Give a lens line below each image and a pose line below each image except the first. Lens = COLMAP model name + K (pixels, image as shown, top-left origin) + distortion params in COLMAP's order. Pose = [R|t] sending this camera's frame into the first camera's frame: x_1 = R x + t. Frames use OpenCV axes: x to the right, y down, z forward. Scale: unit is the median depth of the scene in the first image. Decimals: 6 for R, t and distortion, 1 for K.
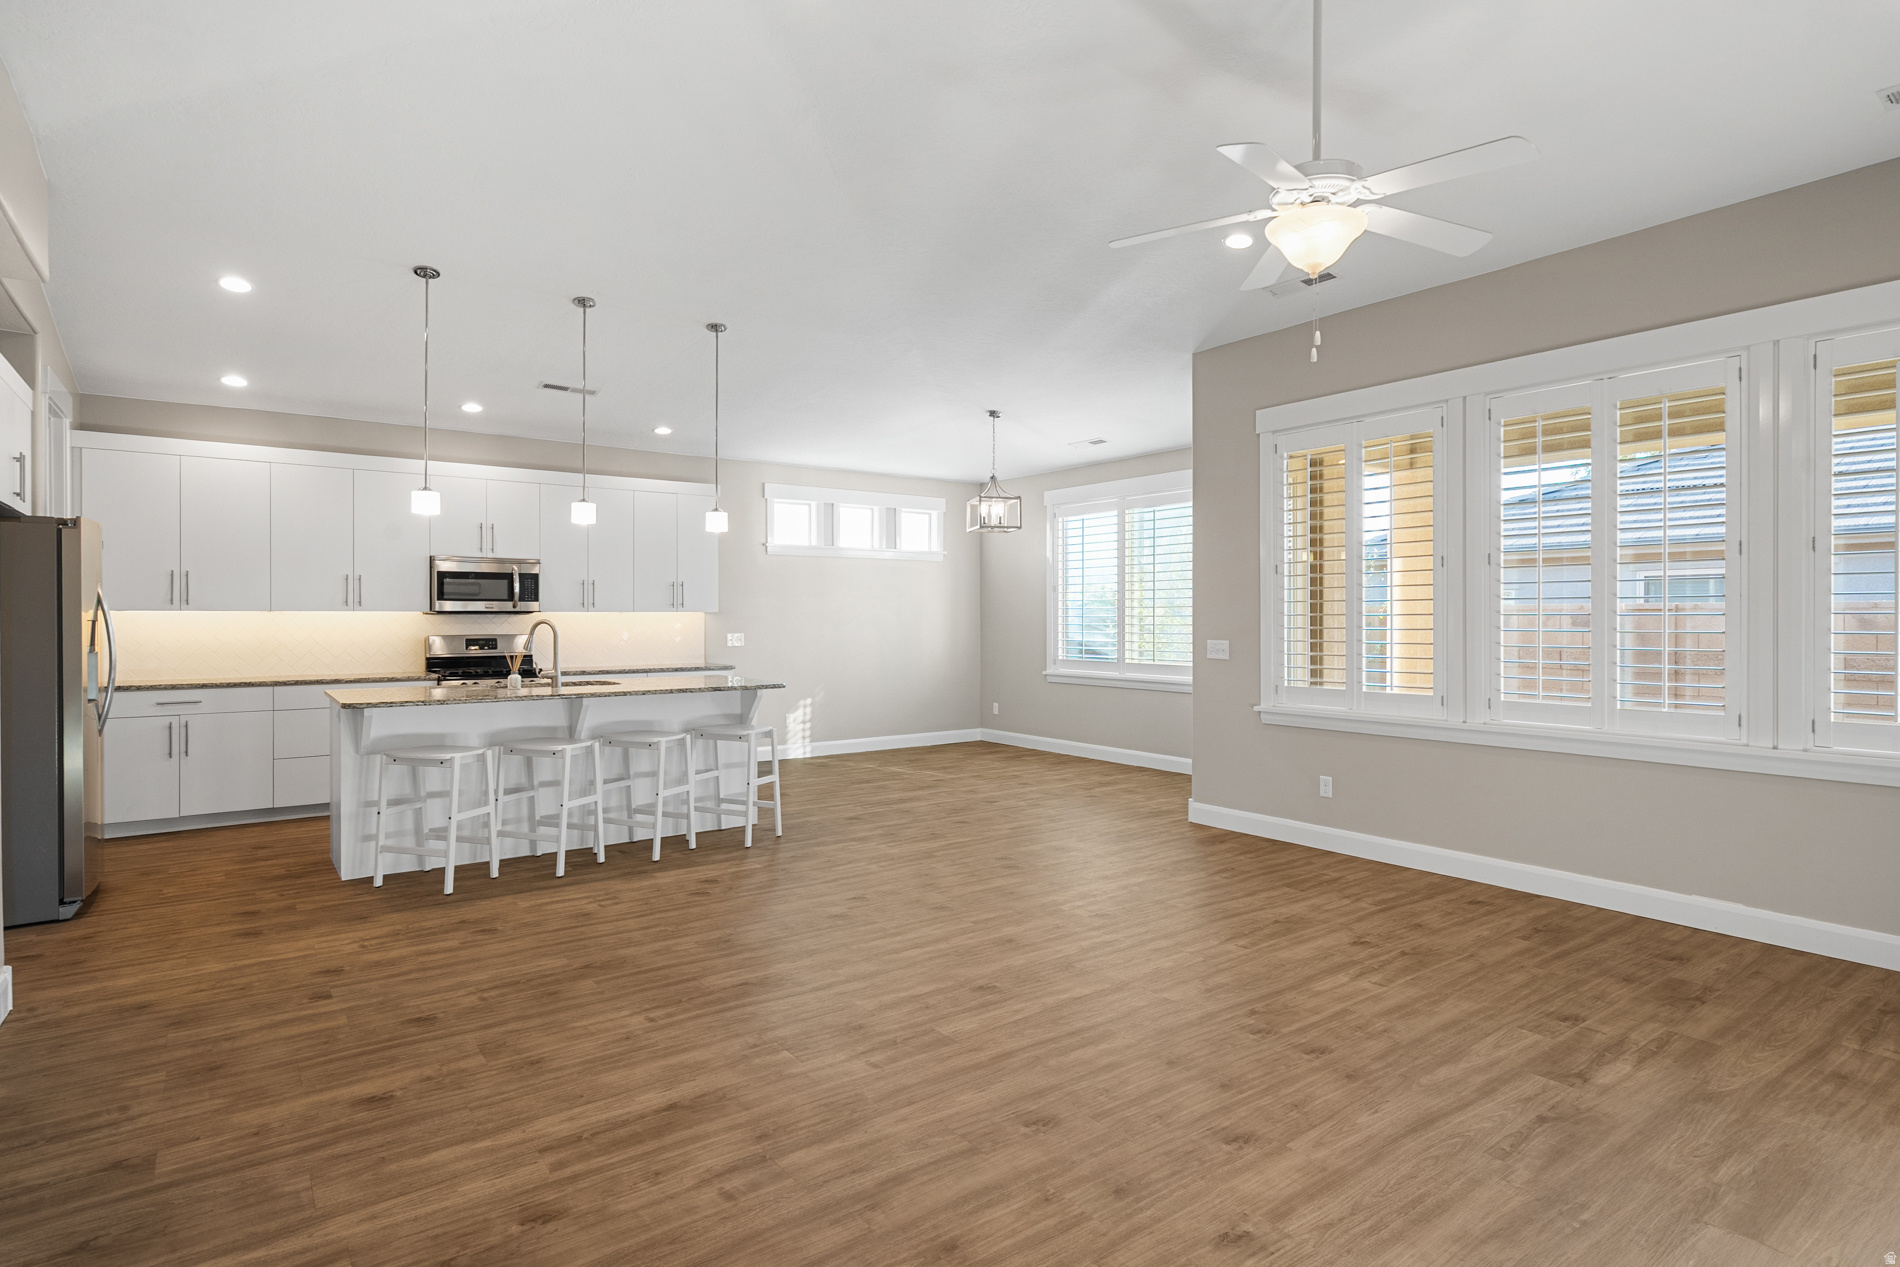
lens RADIAL K [[979.8, 0, 945.9], [0, 979.8, 629.4], [0, 0, 1]] dist [0.004294, -0.000590]
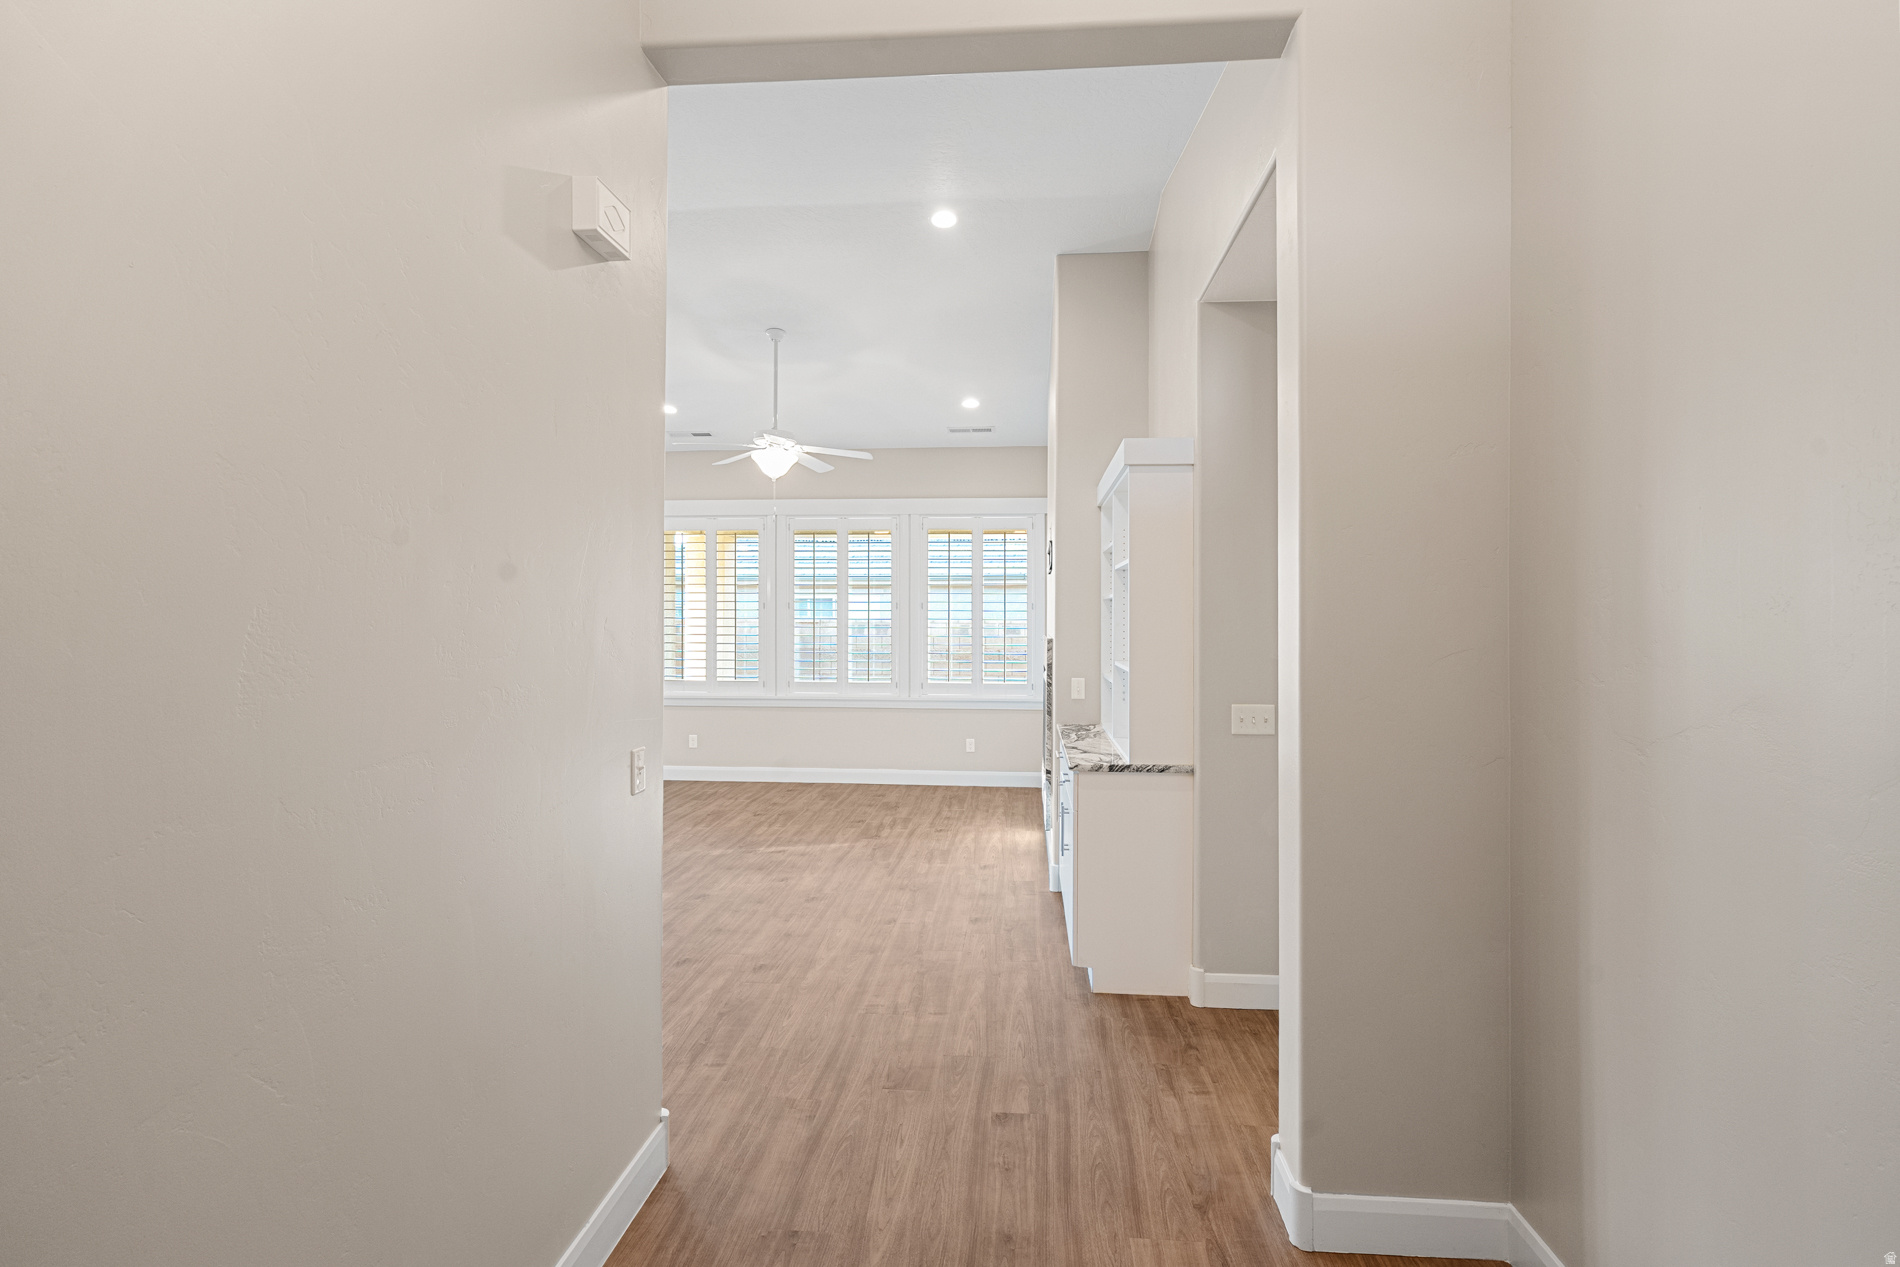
lens RADIAL K [[910.0, 0, 958.4], [0, 910.0, 630.7], [0, 0, 1]] dist [-0.002726, -0.000378]
pose [[0.651072, -0.012560, 0.758912, -0.735175], [0.005735, 0.999916, 0.011628, -0.057390], [-0.758995, -0.003219, 0.651089, -0.485047]]
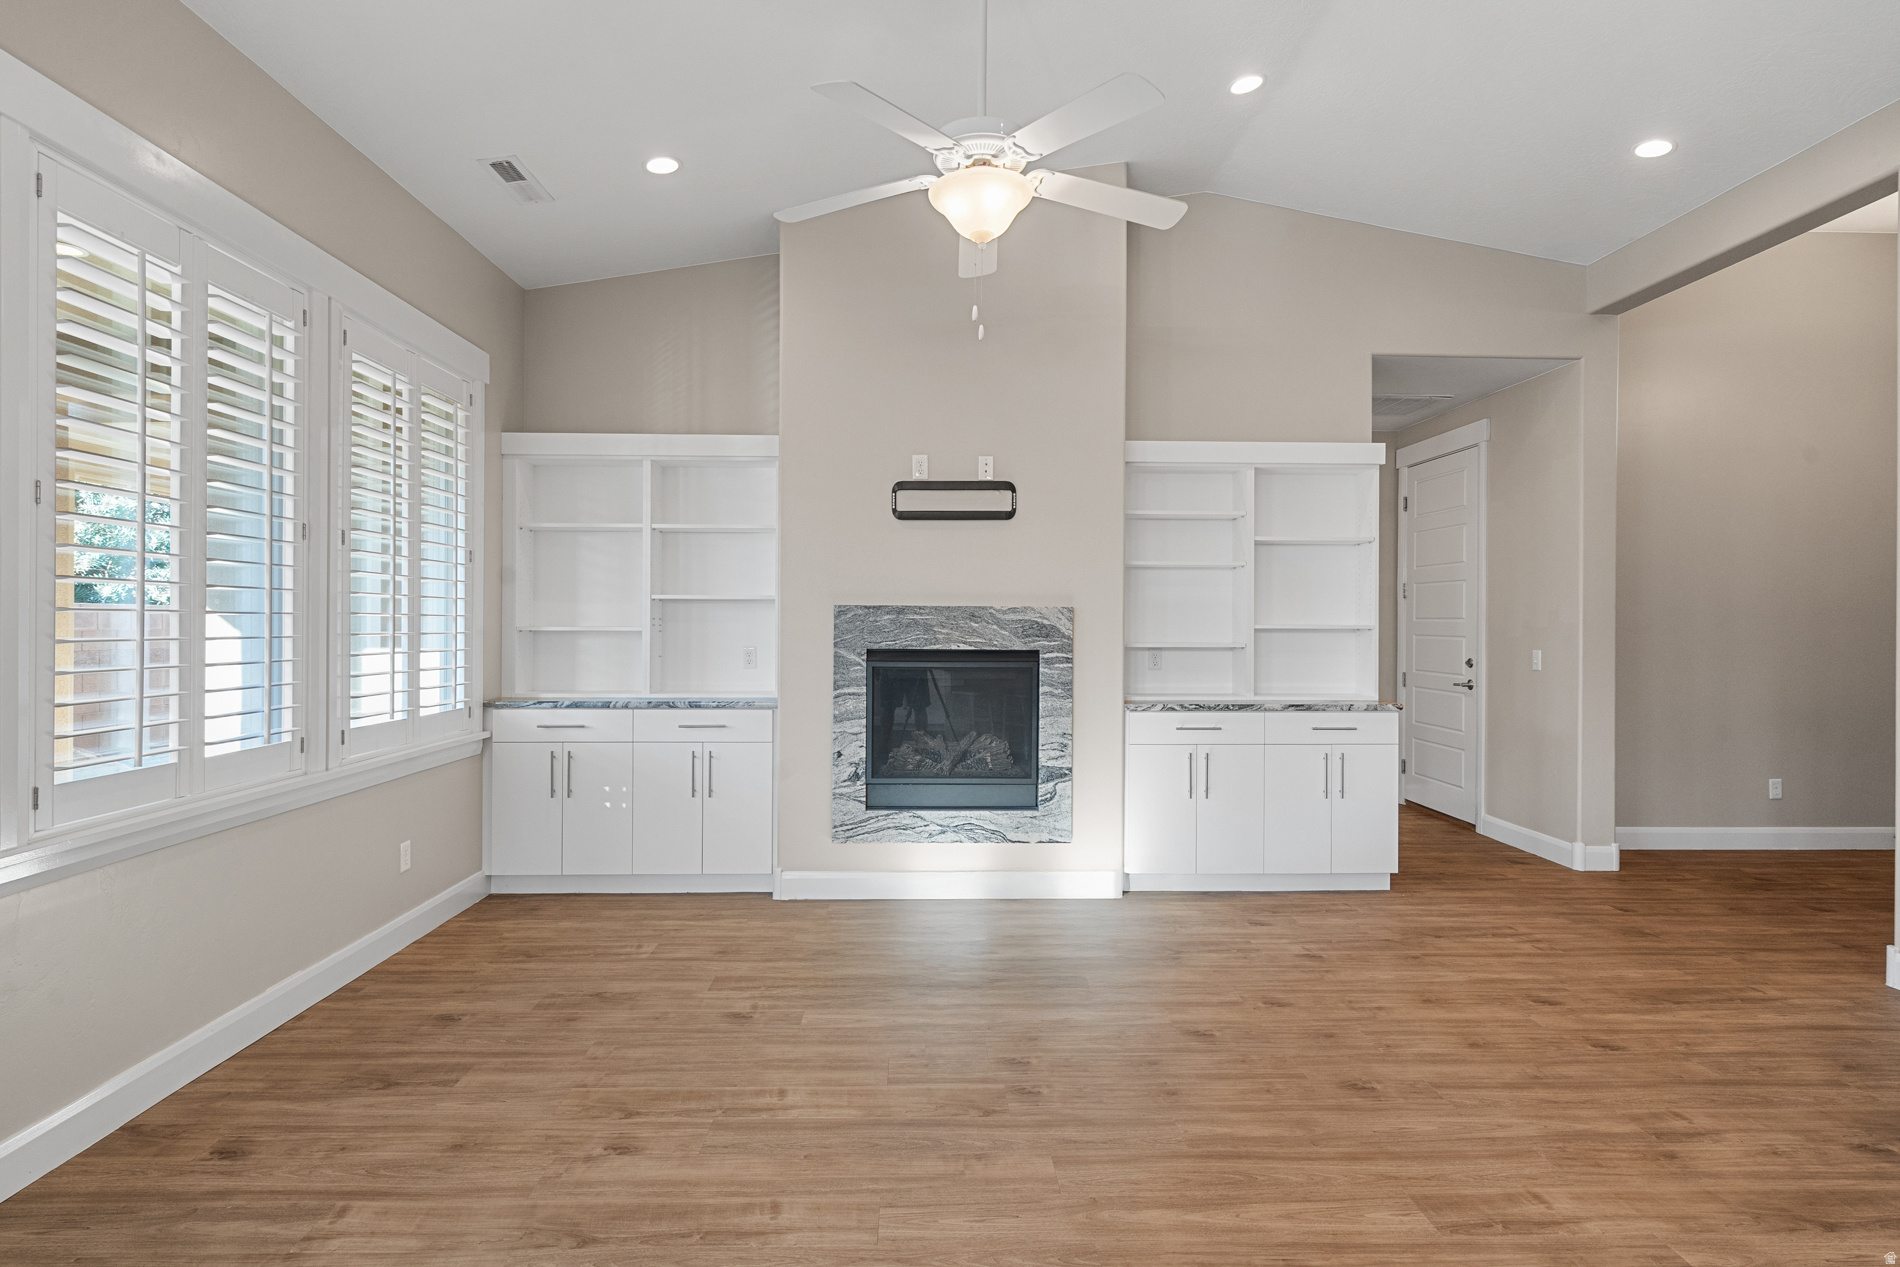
lens RADIAL K [[979.8, 0, 945.4], [0, 979.8, 622.2], [0, 0, 1]] dist [0.004294, -0.000590]
pose [[-0.824660, -0.003575, 0.565617, -0.102990], [0.001814, 0.999958, 0.008965, -0.017149], [-0.565625, 0.008419, -0.824619, 1.582947]]
